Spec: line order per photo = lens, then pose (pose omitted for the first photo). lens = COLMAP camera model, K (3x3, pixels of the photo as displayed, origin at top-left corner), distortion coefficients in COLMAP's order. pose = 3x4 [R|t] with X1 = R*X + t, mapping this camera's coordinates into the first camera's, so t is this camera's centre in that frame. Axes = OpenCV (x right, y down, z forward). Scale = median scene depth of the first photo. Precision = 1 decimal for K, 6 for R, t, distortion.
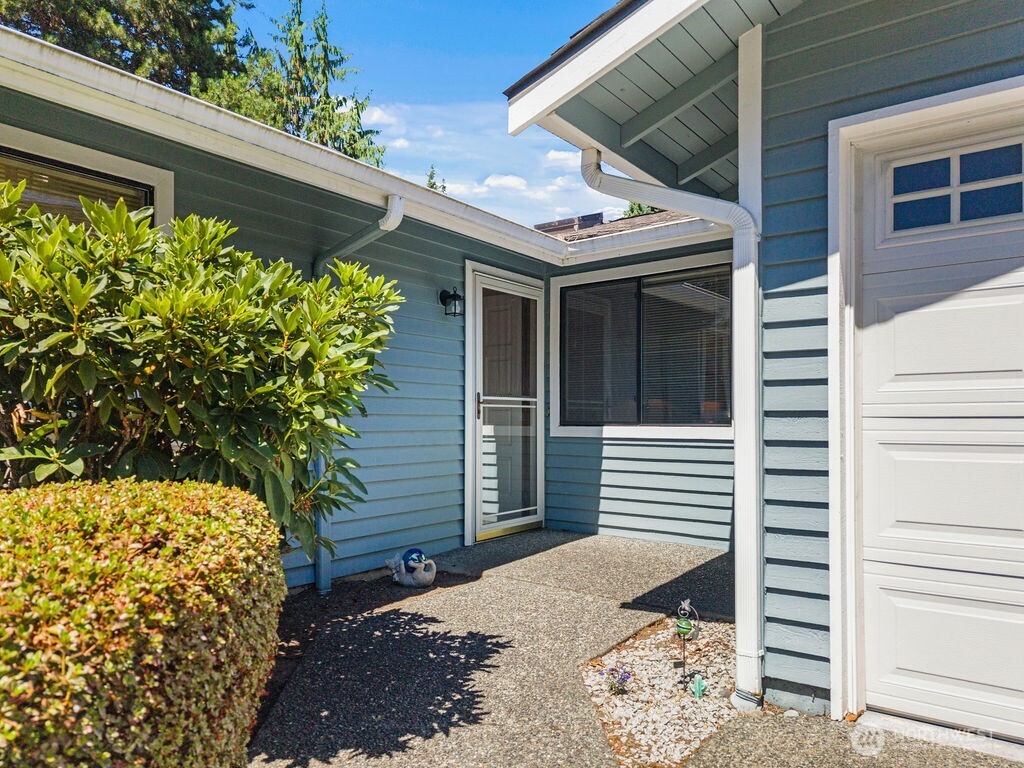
lens RADIAL K [[700.5, 0, 512.0], [0, 700.5, 384.0], [0, 0, 1]] dist [-0.007662, -0.002080]
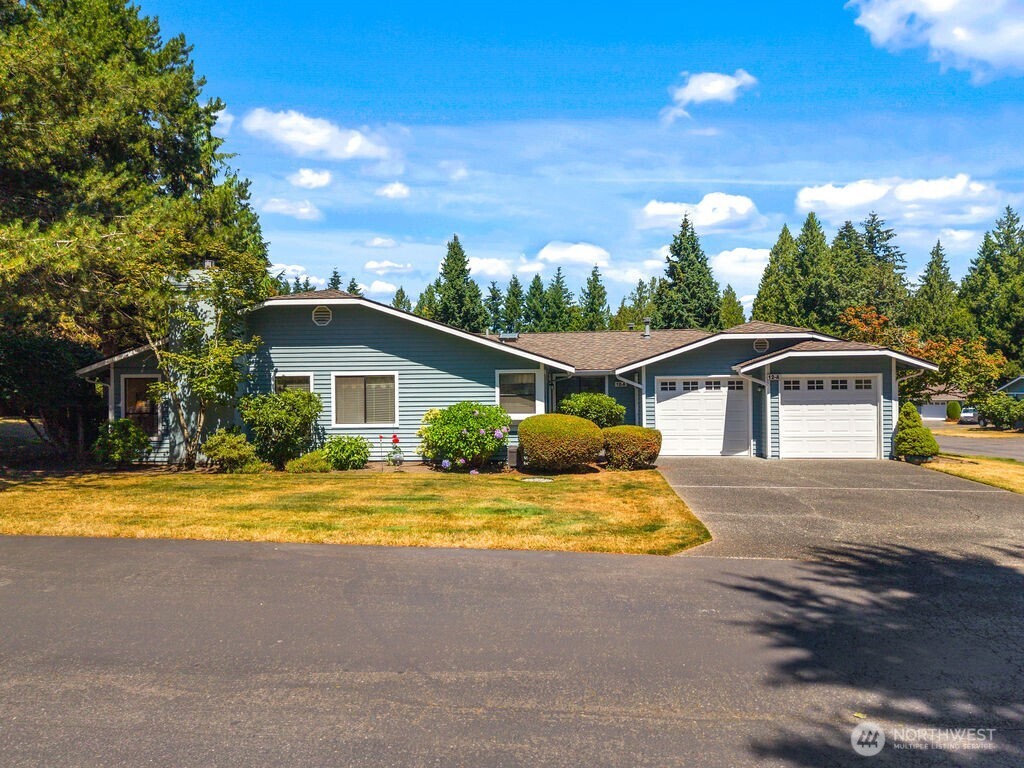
lens RADIAL K [[700.5, 0, 512.0], [0, 700.5, 384.0], [0, 0, 1]] dist [-0.007662, -0.002080]
pose [[0.851481, -0.002438, 0.524380, -2.001851], [-0.019164, 0.999176, 0.035764, -0.222141], [-0.524036, -0.040502, 0.850733, -1.915803]]
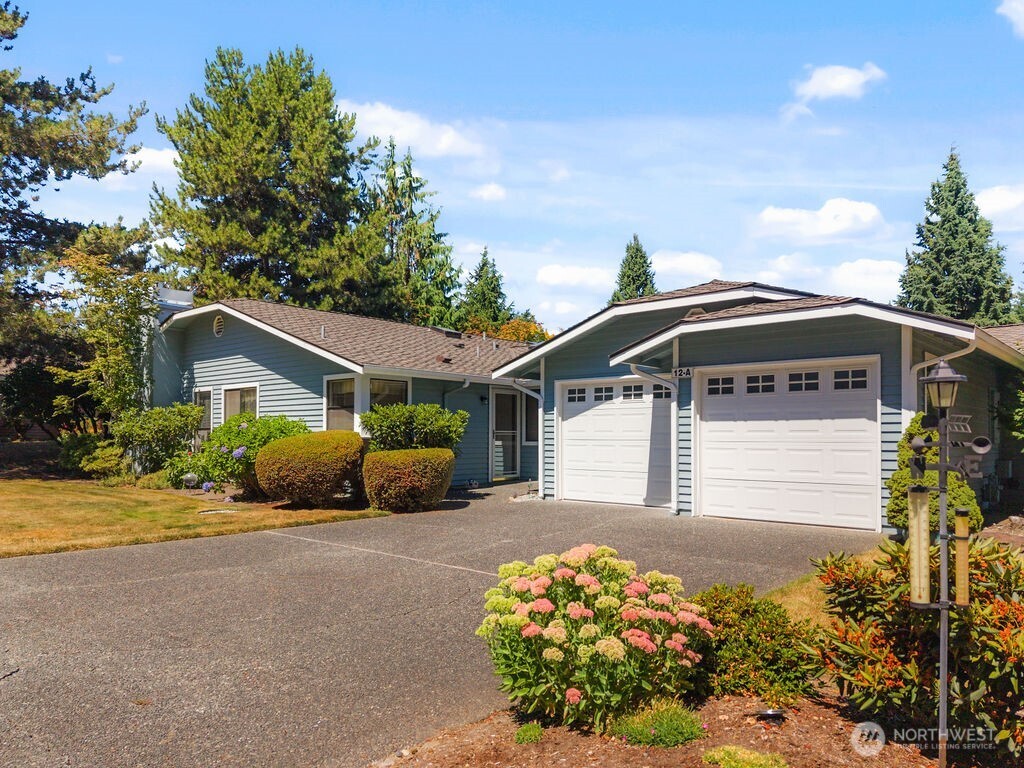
lens RADIAL K [[733.2, 0, 512.0], [0, 733.2, 384.0], [0, 0, 1]] dist [0.007140, 0.001476]
pose [[0.996557, -0.001262, -0.082901, 0.245225], [-0.000452, 0.999787, -0.020657, -0.100787], [0.082909, 0.020623, 0.996344, -1.776502]]
